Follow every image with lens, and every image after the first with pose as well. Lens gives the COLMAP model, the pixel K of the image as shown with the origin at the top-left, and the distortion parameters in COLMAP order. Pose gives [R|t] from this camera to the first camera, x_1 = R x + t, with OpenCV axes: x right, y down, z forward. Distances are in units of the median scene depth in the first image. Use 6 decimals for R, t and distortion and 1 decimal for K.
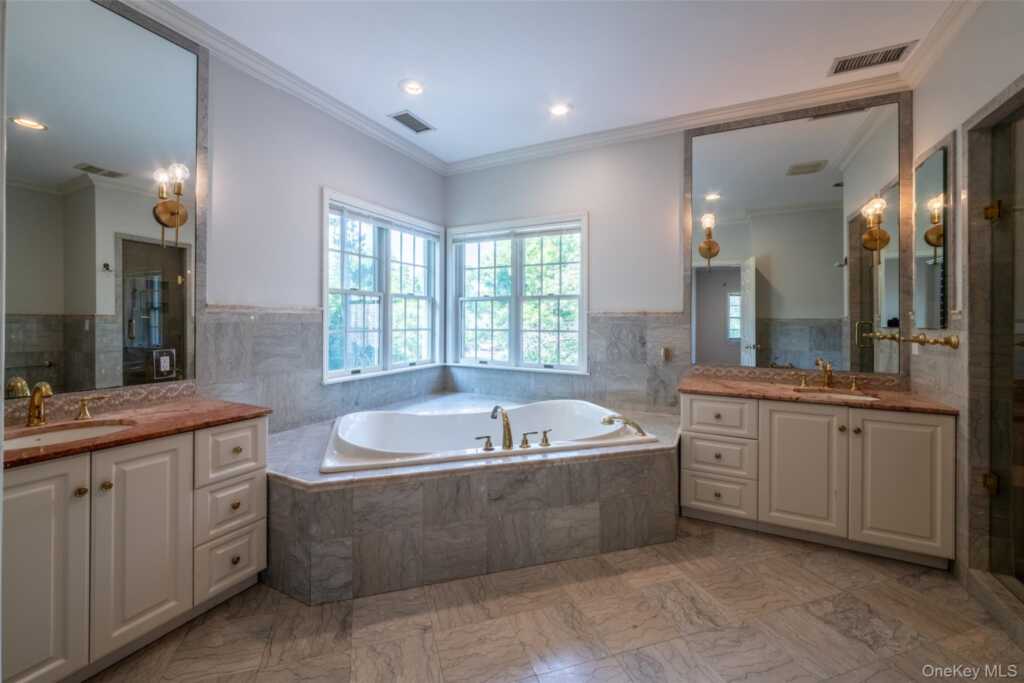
lens RADIAL K [[418.4, 0, 513.1], [0, 418.4, 319.9], [0, 0, 1]] dist [0.004463, 0.000255]
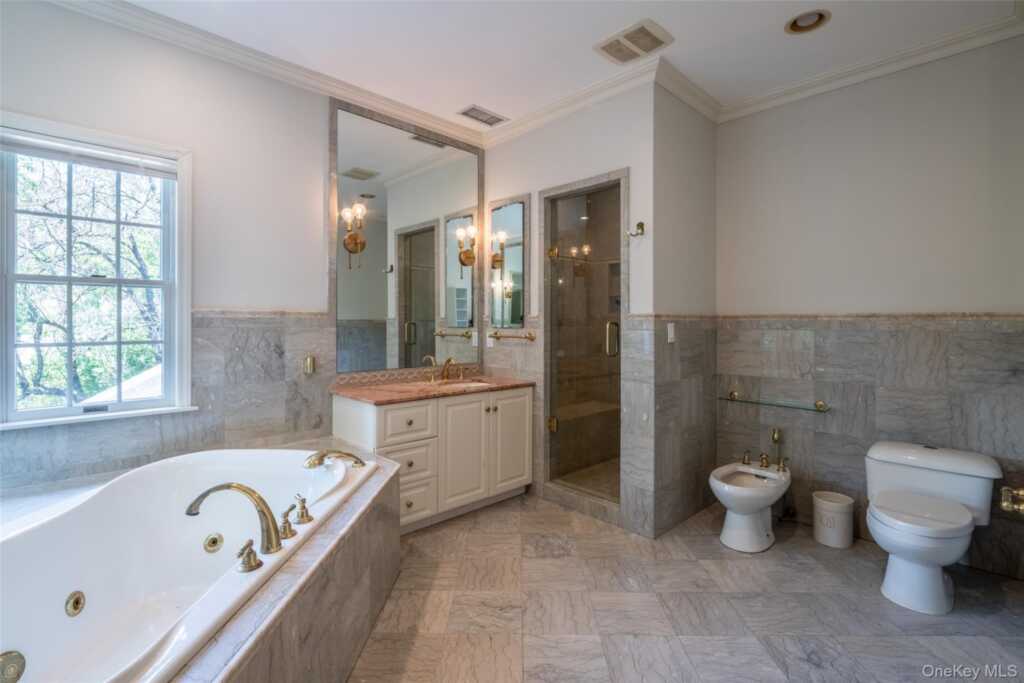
lens RADIAL K [[478.1, 0, 503.3], [0, 478.1, 321.0], [0, 0, 1]] dist [0.011813, -0.000168]
pose [[0.341580, -0.004063, 0.939844, -0.471129], [0.000486, 0.999991, 0.004147, -0.007519], [-0.939853, -0.000960, 0.341579, 0.428565]]
